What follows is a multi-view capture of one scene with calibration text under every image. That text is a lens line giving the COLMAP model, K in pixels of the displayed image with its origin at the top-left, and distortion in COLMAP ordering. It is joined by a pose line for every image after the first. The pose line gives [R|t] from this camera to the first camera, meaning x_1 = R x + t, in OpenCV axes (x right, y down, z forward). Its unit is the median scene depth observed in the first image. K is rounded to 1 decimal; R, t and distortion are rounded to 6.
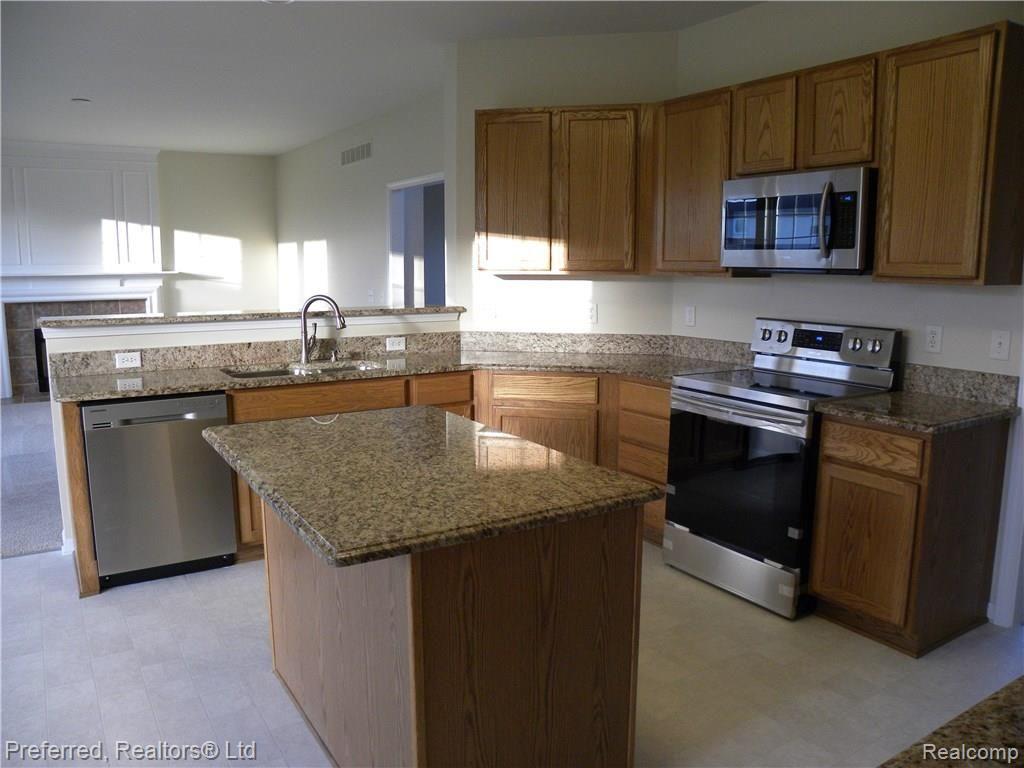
lens RADIAL K [[773.1, 0, 519.4], [0, 773.1, 380.7], [0, 0, 1]] dist [-0.091069, 0.007835]
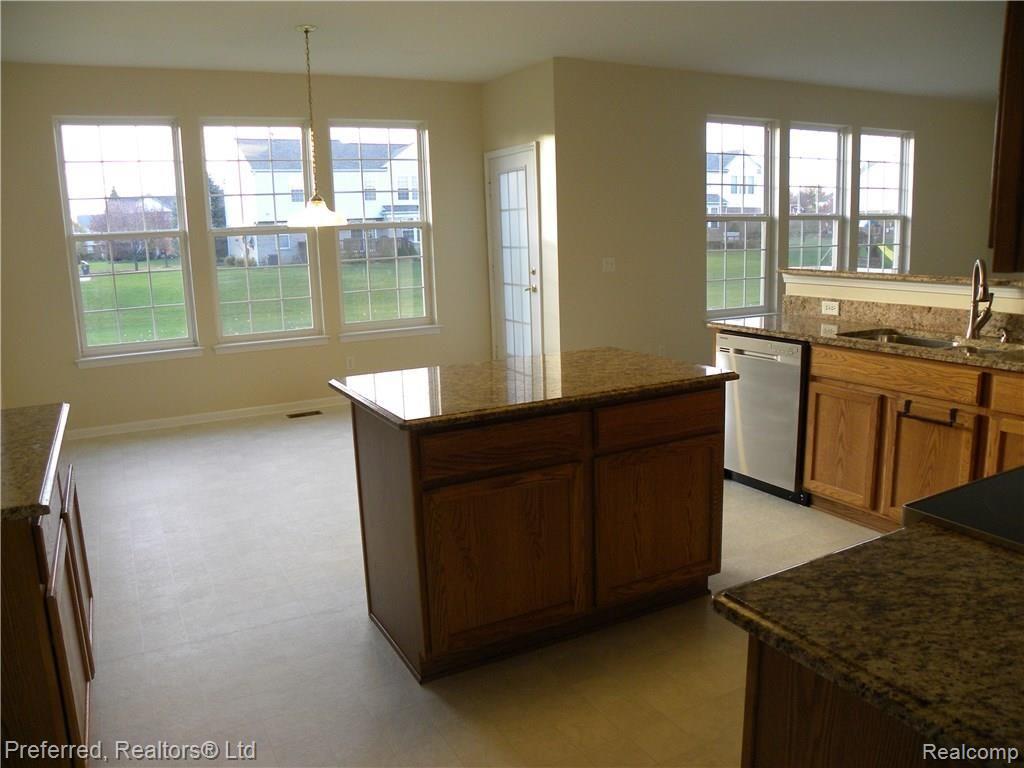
lens RADIAL K [[773.1, 0, 515.1], [0, 773.1, 380.8], [0, 0, 1]] dist [-0.091069, 0.007835]
pose [[-0.059889, 0.187552, -0.980427, 0.678206], [-0.124516, 0.973115, 0.193759, -0.087718], [0.990409, 0.133683, -0.034925, 0.622813]]
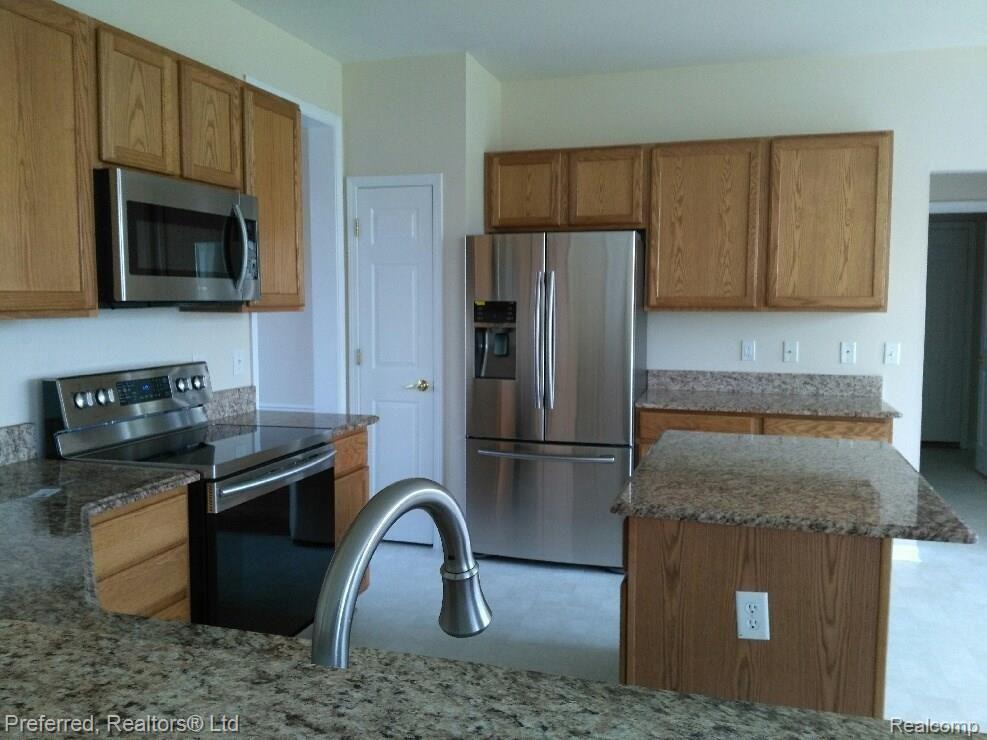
lens RADIAL K [[800.9, 0, 508.5], [0, 800.9, 369.4], [0, 0, 1]] dist [0.006613, -0.032899]
pose [[-0.652916, -0.073948, 0.753812, -0.478927], [0.107250, 0.976169, 0.188656, -0.189798], [-0.749798, 0.204023, -0.629426, 1.228224]]
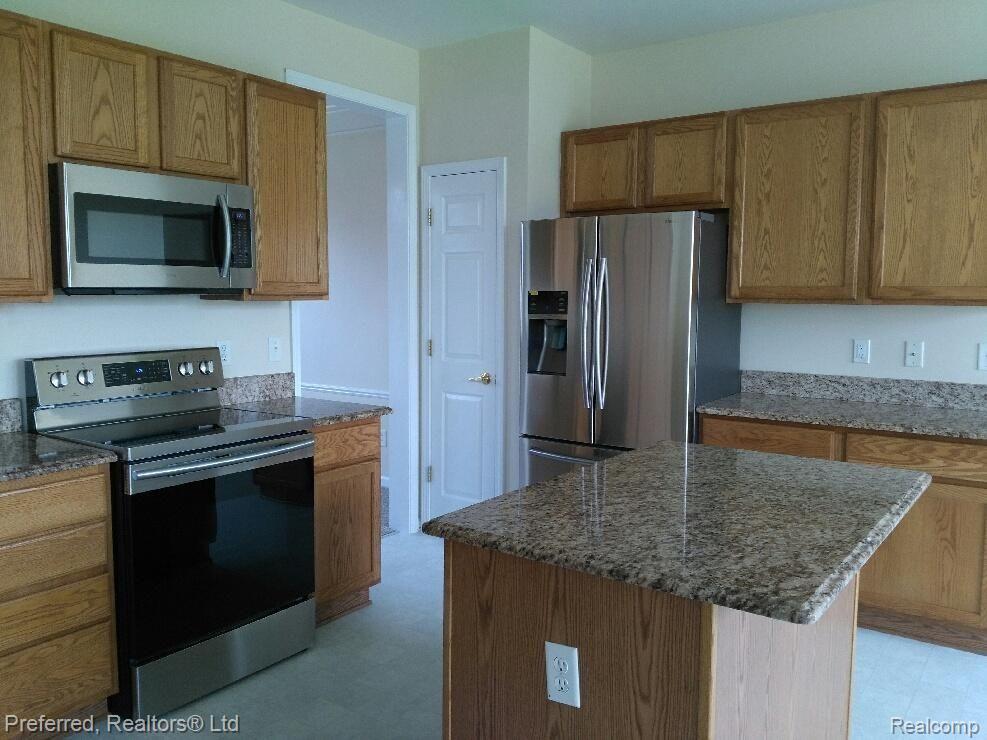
lens RADIAL K [[800.9, 0, 512.1], [0, 800.9, 367.2], [0, 0, 1]] dist [0.006613, -0.032899]
pose [[-0.383765, -0.093989, 0.918635, -0.571109], [0.131362, 0.979133, 0.155056, -0.140973], [-0.914040, 0.180179, -0.363410, 0.937459]]
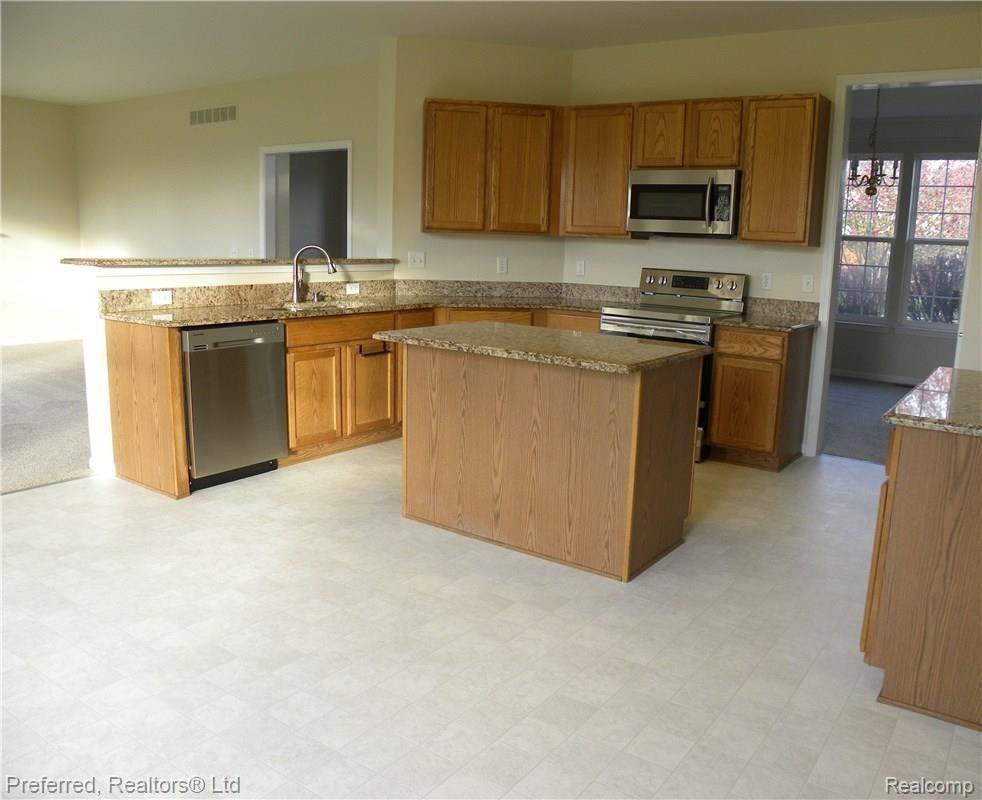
lens RADIAL K [[799.3, 0, 533.4], [0, 799.3, 395.2], [0, 0, 1]] dist [-0.106952, 0.003822]
pose [[0.915240, -0.046029, 0.400271, -0.511649], [0.026858, 0.998213, 0.053376, 0.073883], [-0.402012, -0.038102, 0.914841, -0.294952]]
